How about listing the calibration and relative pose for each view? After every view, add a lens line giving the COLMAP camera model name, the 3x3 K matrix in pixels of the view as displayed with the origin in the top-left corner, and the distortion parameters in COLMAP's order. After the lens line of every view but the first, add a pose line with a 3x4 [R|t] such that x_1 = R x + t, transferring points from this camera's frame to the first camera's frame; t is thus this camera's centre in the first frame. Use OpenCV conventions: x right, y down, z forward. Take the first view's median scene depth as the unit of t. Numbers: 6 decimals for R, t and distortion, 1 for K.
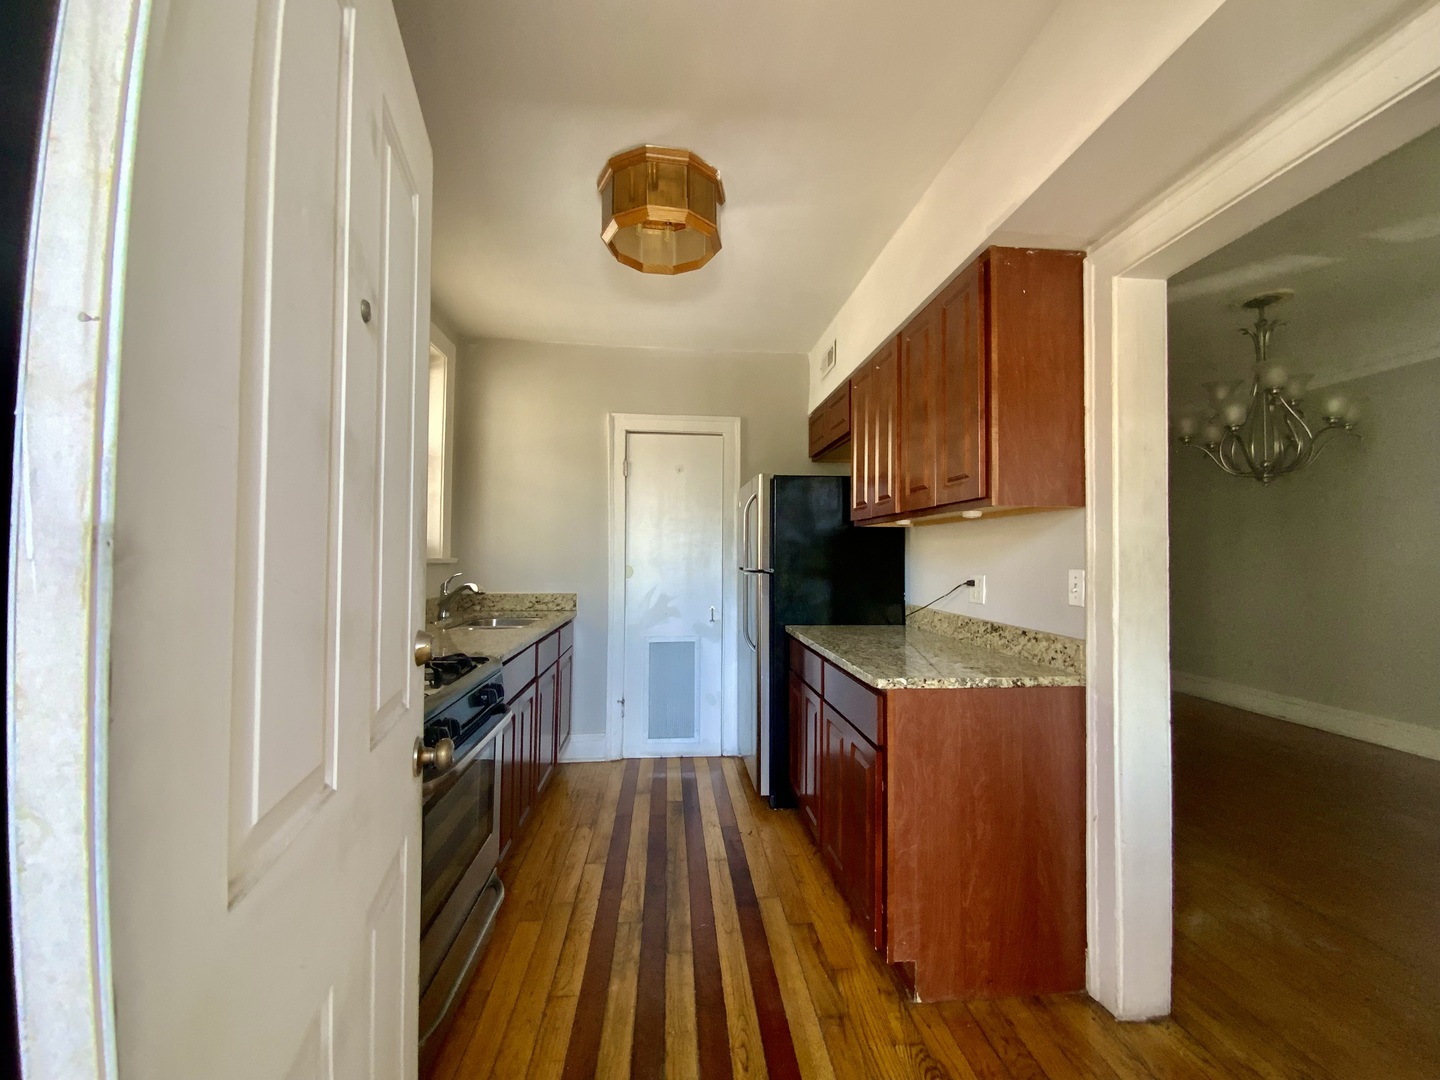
lens RADIAL K [[586.1, 0, 718.2], [0, 586.1, 539.2], [0, 0, 1]] dist [0.046360, -0.026712]
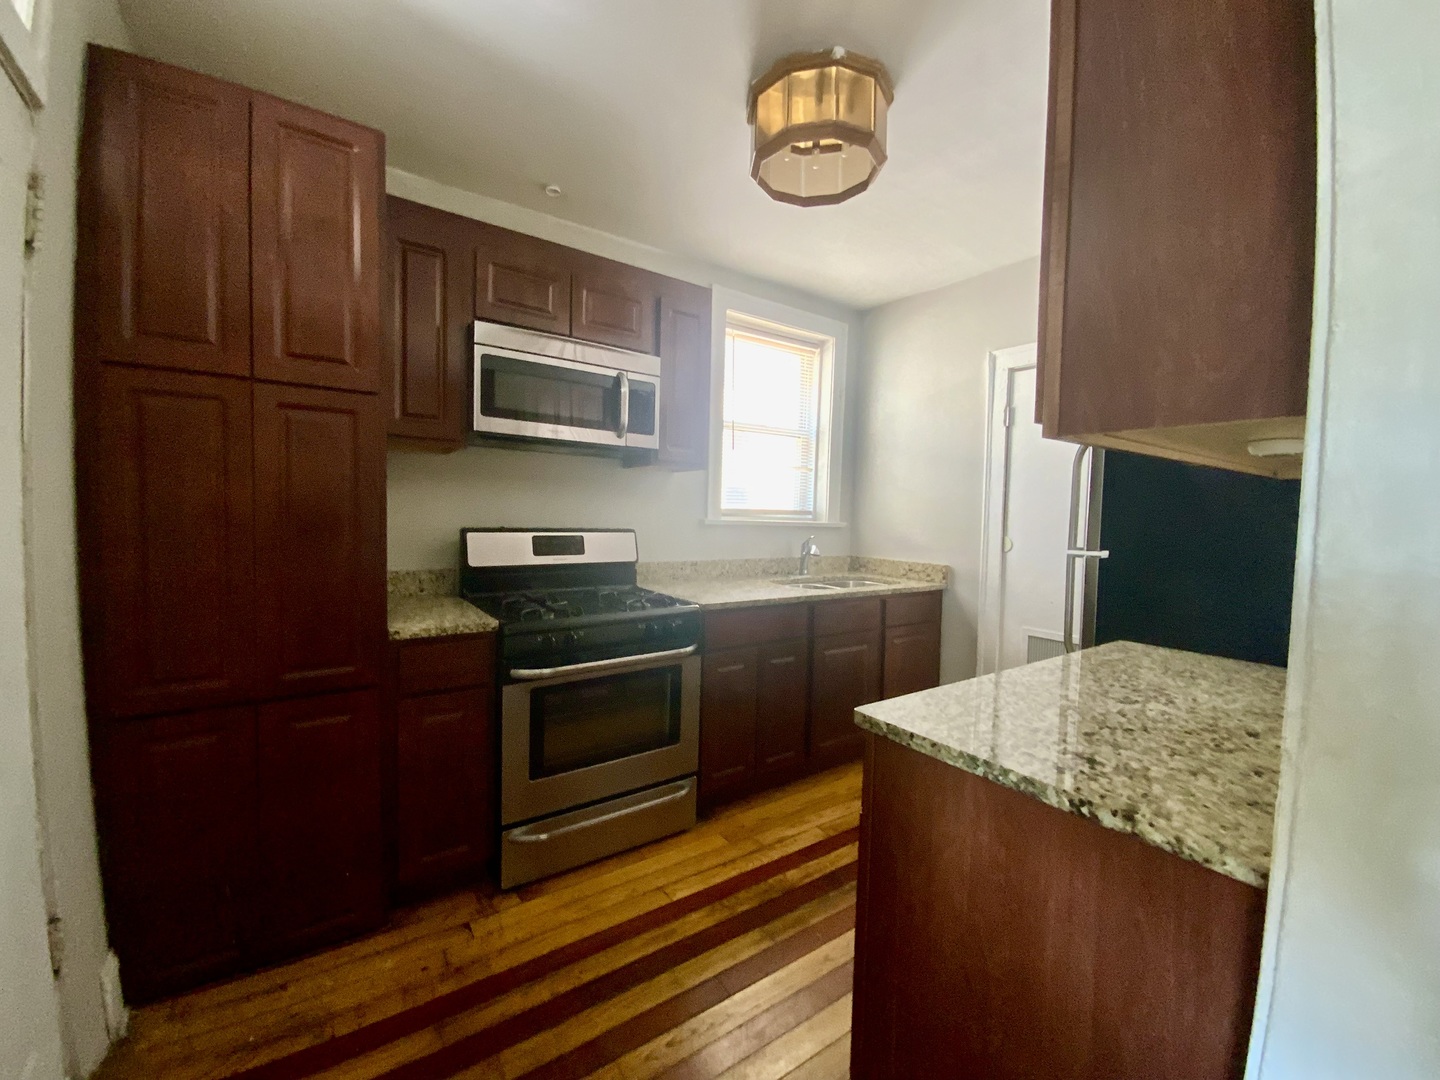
lens RADIAL K [[586.1, 0, 718.2], [0, 586.1, 539.2], [0, 0, 1]] dist [0.046360, -0.026712]
pose [[0.505719, 0.052213, -0.861117, 0.720557], [-0.001885, 0.998231, 0.059420, -0.001273], [0.862696, -0.028427, 0.504923, 0.488408]]
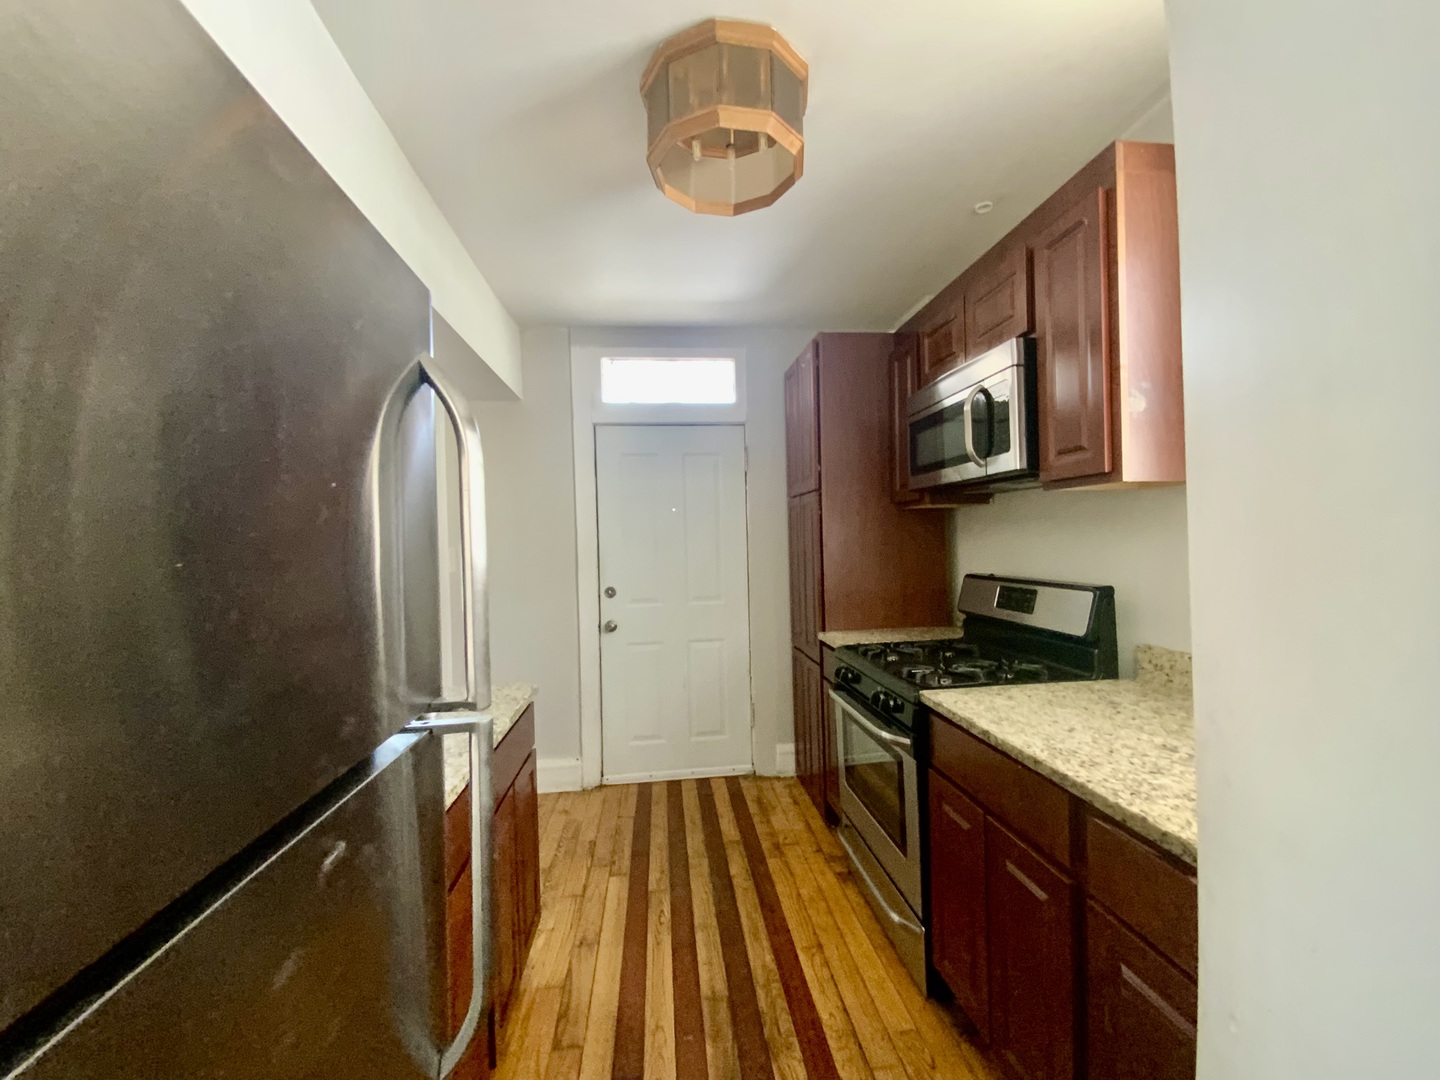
lens RADIAL K [[586.1, 0, 718.2], [0, 586.1, 539.2], [0, 0, 1]] dist [0.046360, -0.026712]
pose [[-0.999319, 0.030847, -0.020240, -0.077226], [0.031645, 0.998683, -0.040380, 0.007158], [0.018968, -0.040993, -0.998979, 2.069907]]
